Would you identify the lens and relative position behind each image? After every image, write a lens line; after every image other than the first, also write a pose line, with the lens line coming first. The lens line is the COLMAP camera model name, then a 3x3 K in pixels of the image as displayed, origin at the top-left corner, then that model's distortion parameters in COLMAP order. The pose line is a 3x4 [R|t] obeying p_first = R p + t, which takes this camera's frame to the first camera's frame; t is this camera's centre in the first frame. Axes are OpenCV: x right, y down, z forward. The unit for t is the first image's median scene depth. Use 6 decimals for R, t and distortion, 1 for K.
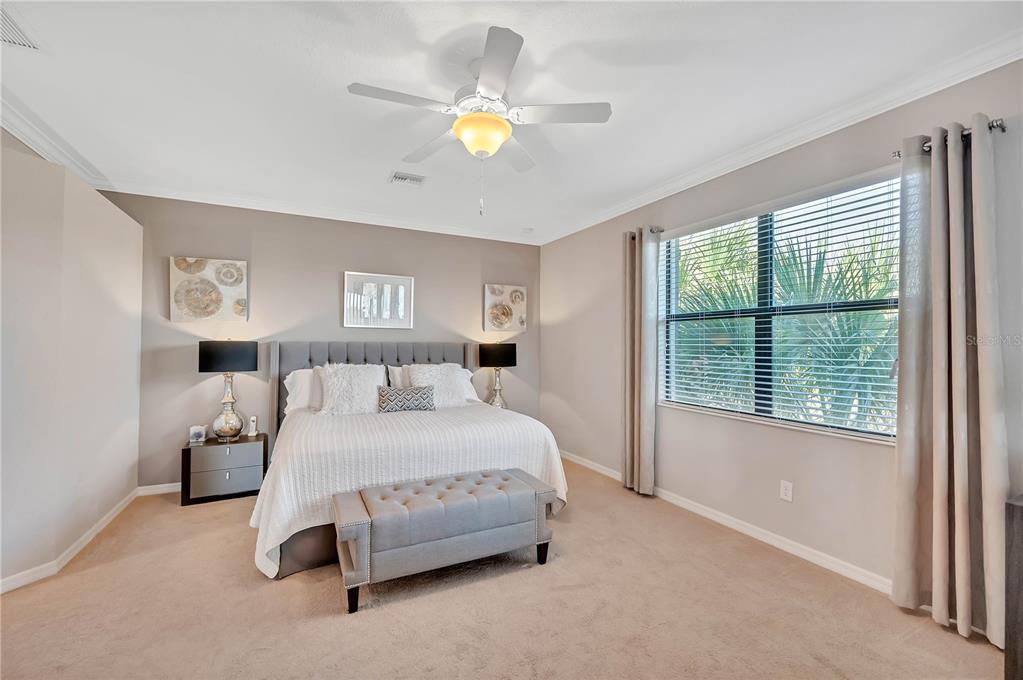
lens RADIAL K [[419.7, 0, 511.5], [0, 419.7, 335.9], [0, 0, 1]] dist [-0.004453, -0.000565]
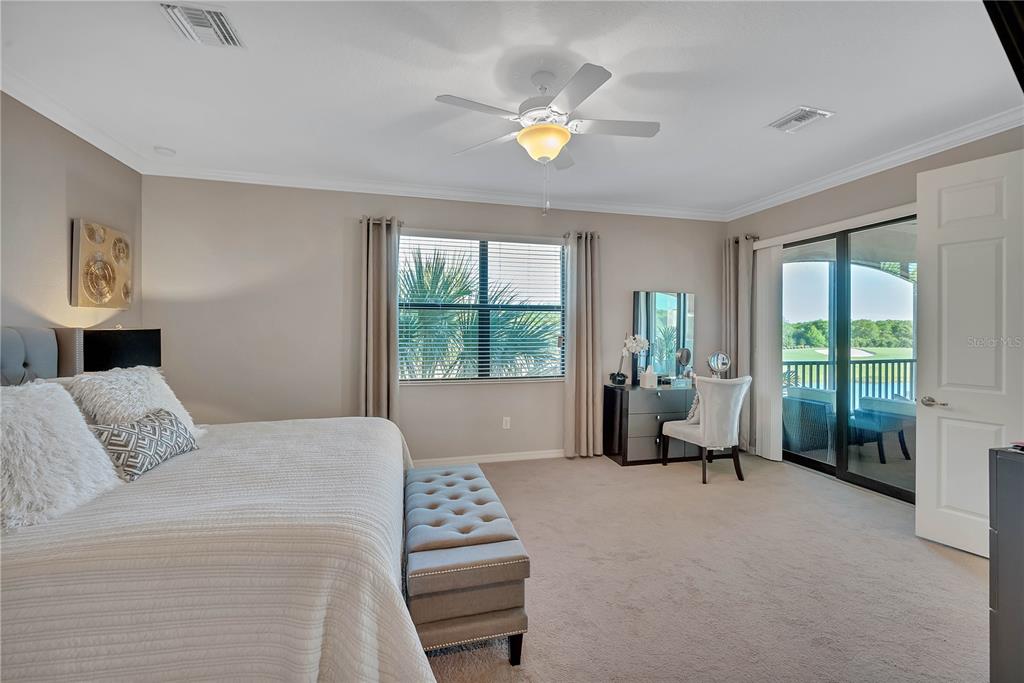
lens RADIAL K [[429.9, 0, 512.7], [0, 429.9, 319.9], [0, 0, 1]] dist [0.000426, -0.000009]
pose [[0.217064, 0.019452, 0.975963, -0.669611], [-0.018647, 0.999702, -0.015777, 0.007411], [-0.975979, -0.014775, 0.217362, 0.460565]]
